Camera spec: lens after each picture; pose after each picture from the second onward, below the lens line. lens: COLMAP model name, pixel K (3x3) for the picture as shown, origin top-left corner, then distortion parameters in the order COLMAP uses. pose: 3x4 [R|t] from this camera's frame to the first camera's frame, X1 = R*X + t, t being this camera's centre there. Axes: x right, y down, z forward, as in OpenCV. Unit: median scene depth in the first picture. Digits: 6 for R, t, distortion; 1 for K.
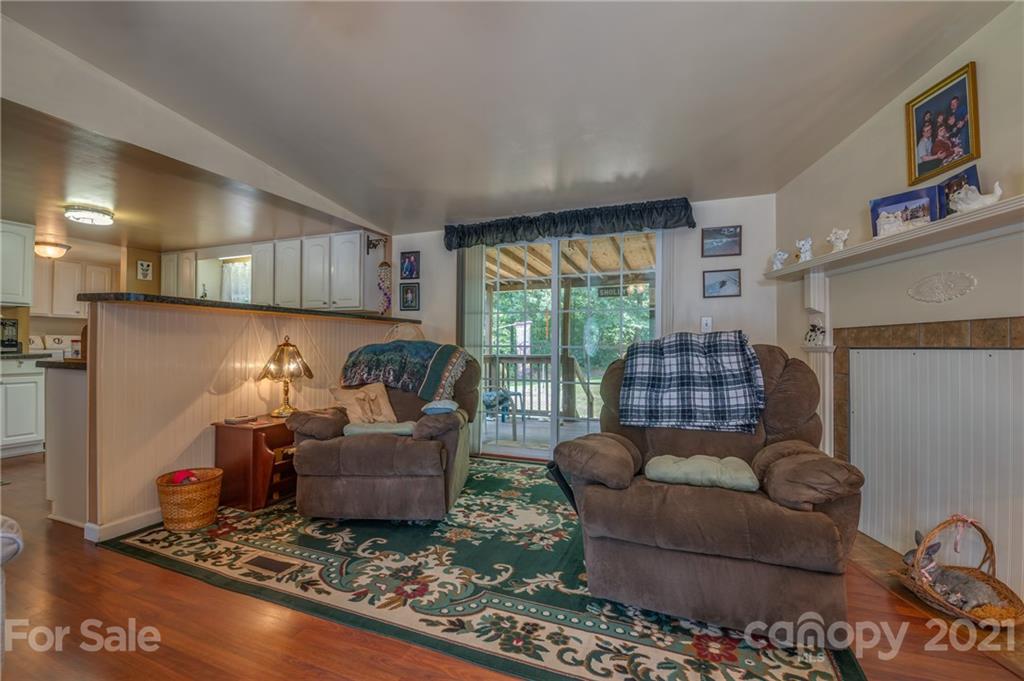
lens RADIAL K [[441.7, 0, 514.2], [0, 441.7, 343.3], [0, 0, 1]] dist [-0.001623, -0.009318]
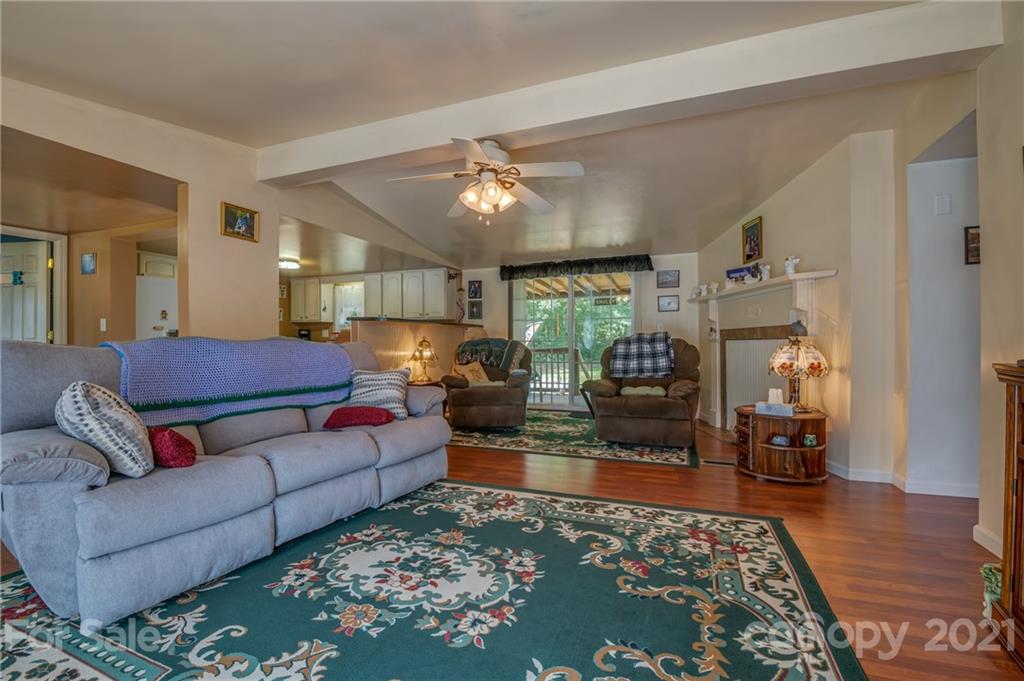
lens RADIAL K [[441.7, 0, 514.2], [0, 441.7, 343.3], [0, 0, 1]] dist [-0.001623, -0.009318]
pose [[0.999801, -0.010686, 0.016874, -0.155201], [0.010538, 0.999906, 0.008804, -0.000360], [-0.016966, -0.008625, 0.999819, -0.675176]]
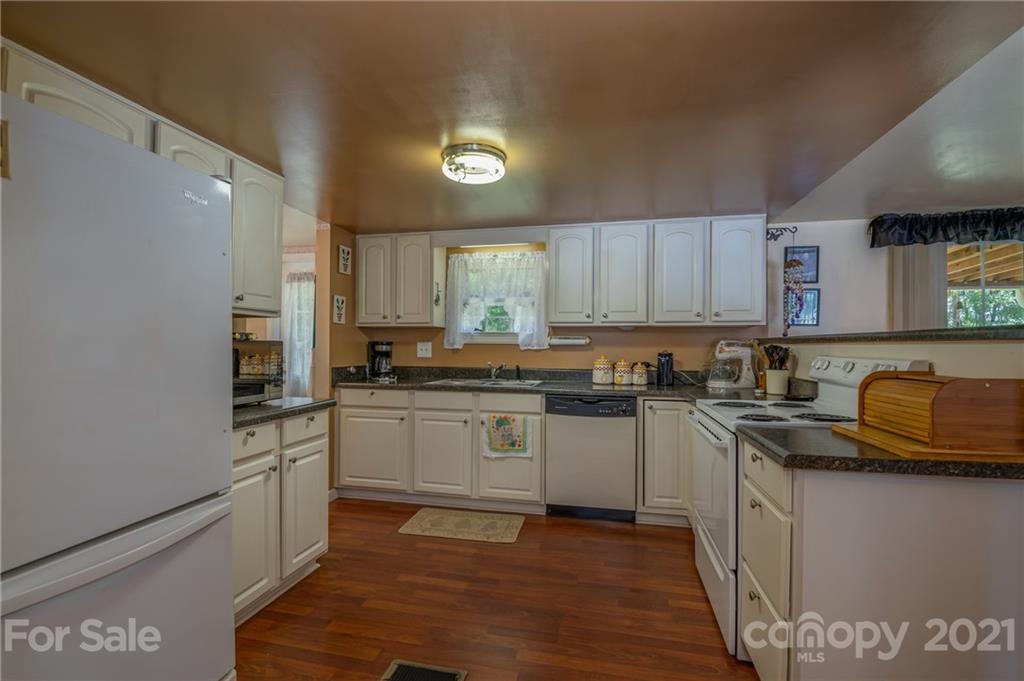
lens RADIAL K [[462.8, 0, 512.0], [0, 462.8, 340.5], [0, 0, 1]] dist [-0.001457, -0.000186]
pose [[0.985779, -0.001181, 0.168042, -1.035934], [0.002217, 0.999980, -0.005976, -0.056432], [-0.168032, 0.006264, 0.985762, 0.386434]]
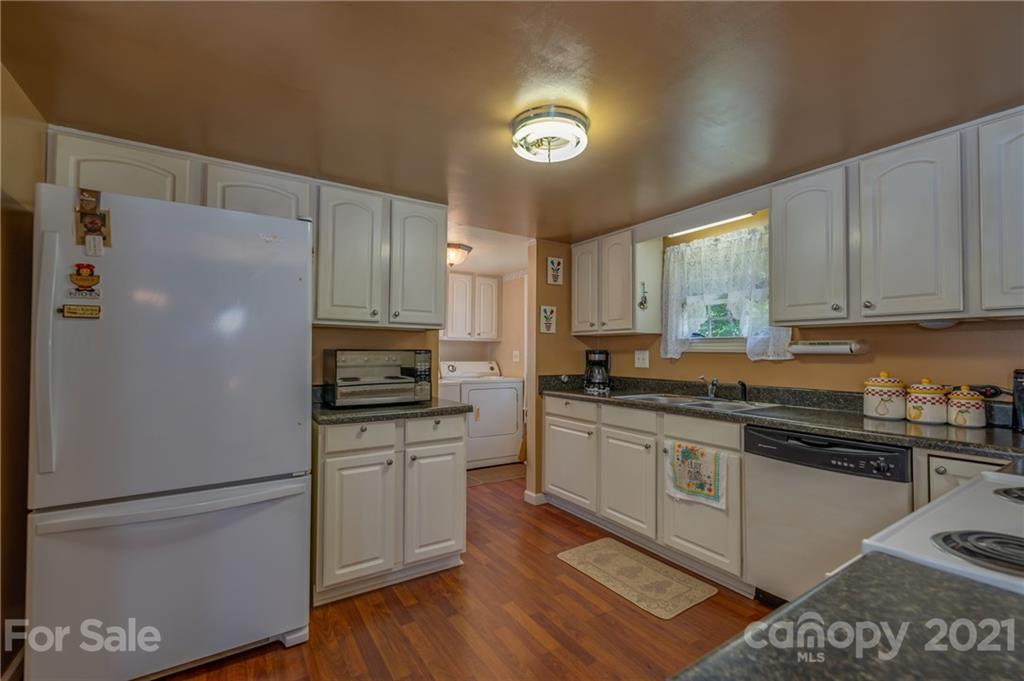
lens RADIAL K [[440.1, 0, 512.0], [0, 440.1, 340.5], [0, 0, 1]] dist [0.001374, 0.000156]
pose [[0.820347, -0.019482, -0.571534, -0.739767], [0.003042, 0.999554, -0.029706, -0.054121], [0.571858, 0.022630, 0.820041, 0.586018]]
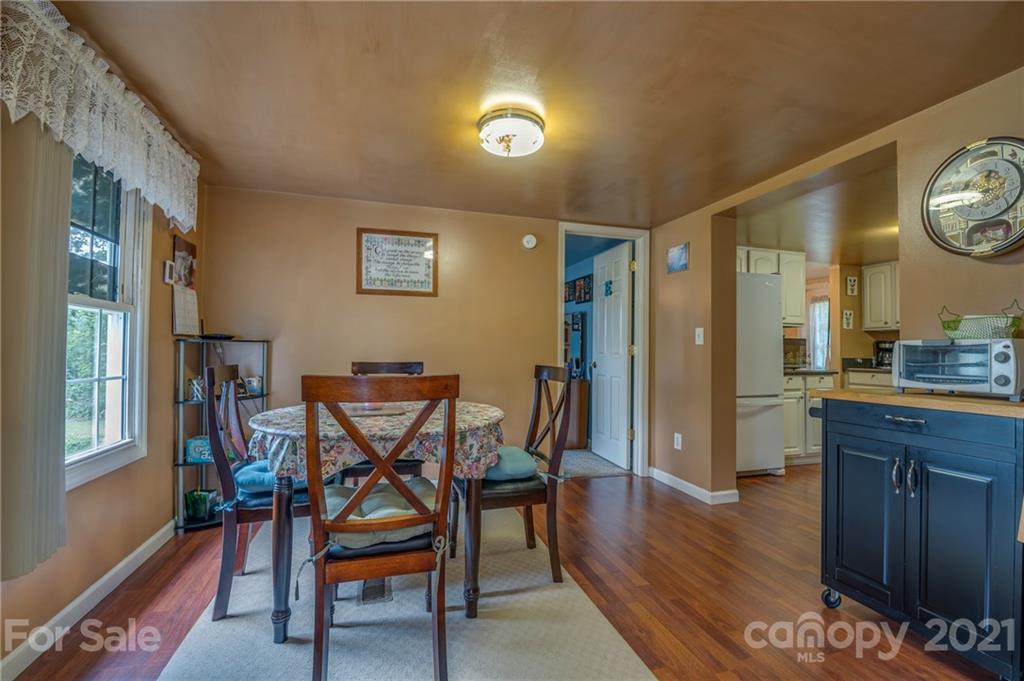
lens RADIAL K [[441.7, 0, 514.2], [0, 441.7, 343.3], [0, 0, 1]] dist [-0.001623, -0.009318]
pose [[0.628145, -0.015519, -0.777942, -0.804883], [-0.003778, 0.999728, -0.022994, -0.016179], [0.778087, 0.017382, 0.627916, -0.307737]]
